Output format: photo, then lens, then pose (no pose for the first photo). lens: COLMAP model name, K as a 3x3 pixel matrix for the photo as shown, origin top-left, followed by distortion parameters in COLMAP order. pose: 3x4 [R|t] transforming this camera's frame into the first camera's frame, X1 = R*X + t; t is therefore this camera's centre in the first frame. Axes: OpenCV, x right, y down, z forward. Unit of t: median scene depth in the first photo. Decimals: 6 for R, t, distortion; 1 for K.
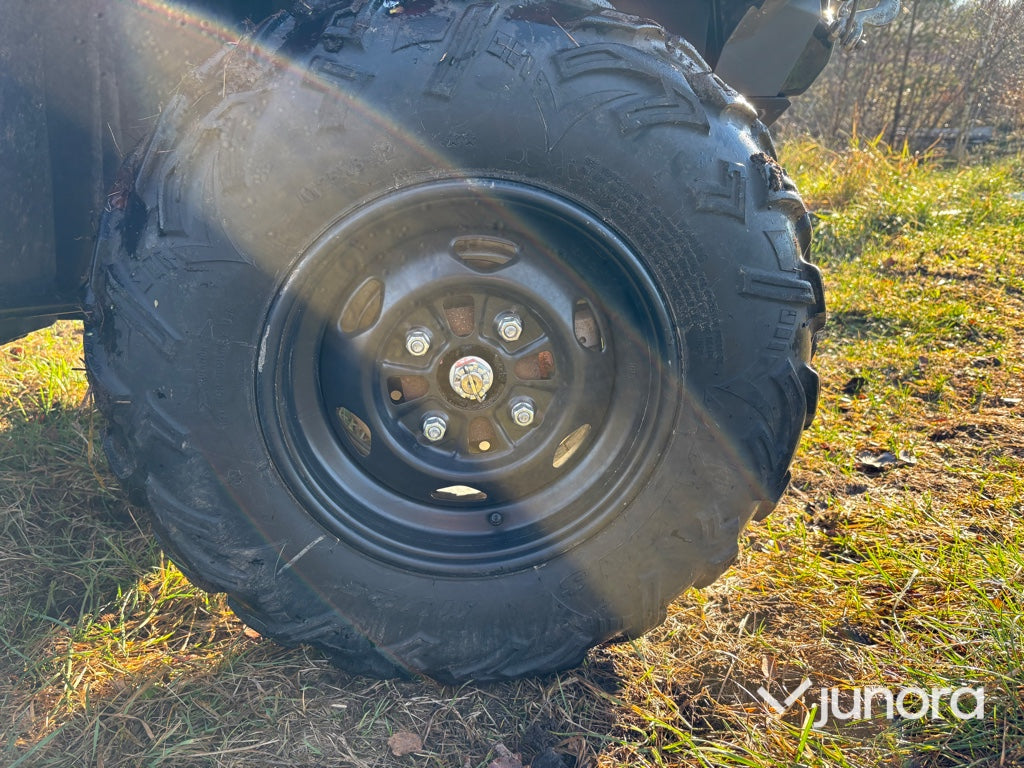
lens RADIAL K [[774.3, 0, 512.0], [0, 774.3, 384.0], [0, 0, 1]] dist [-0.001648, -0.009749]
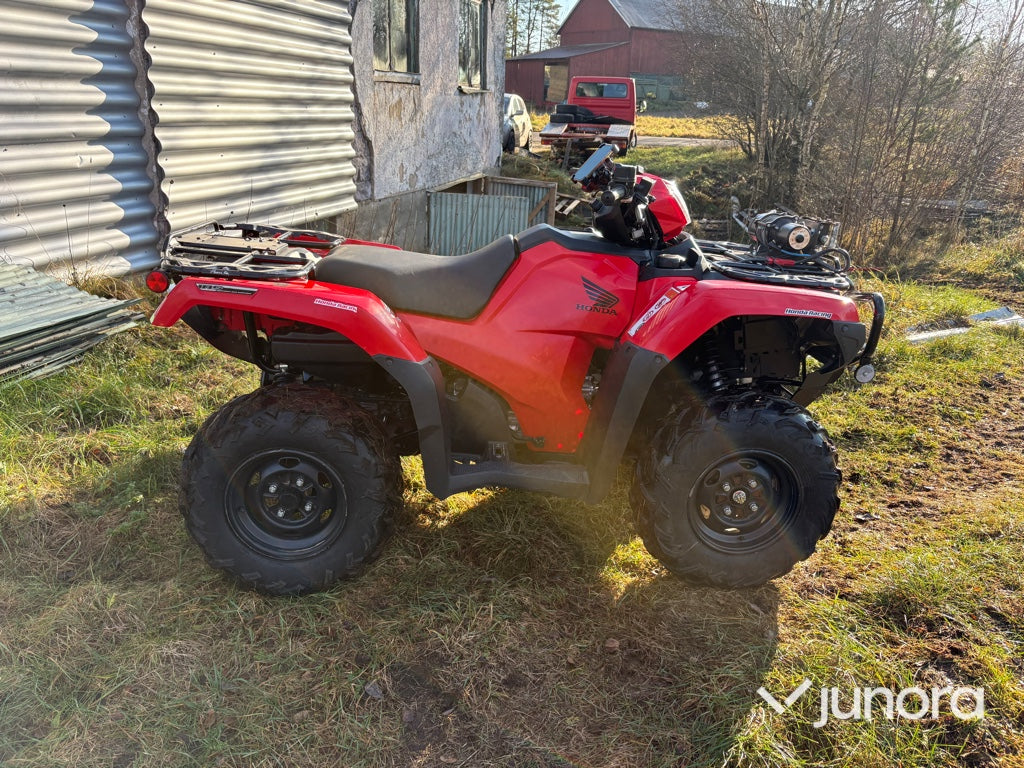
lens RADIAL K [[769.3, 0, 512.0], [0, 769.3, 384.0], [0, 0, 1]] dist [0.002316, 0.003101]
pose [[0.999744, 0.019005, -0.012275, -0.659706], [-0.019345, 0.999415, -0.028193, -0.251529], [0.011732, 0.028423, 0.999527, -1.568098]]
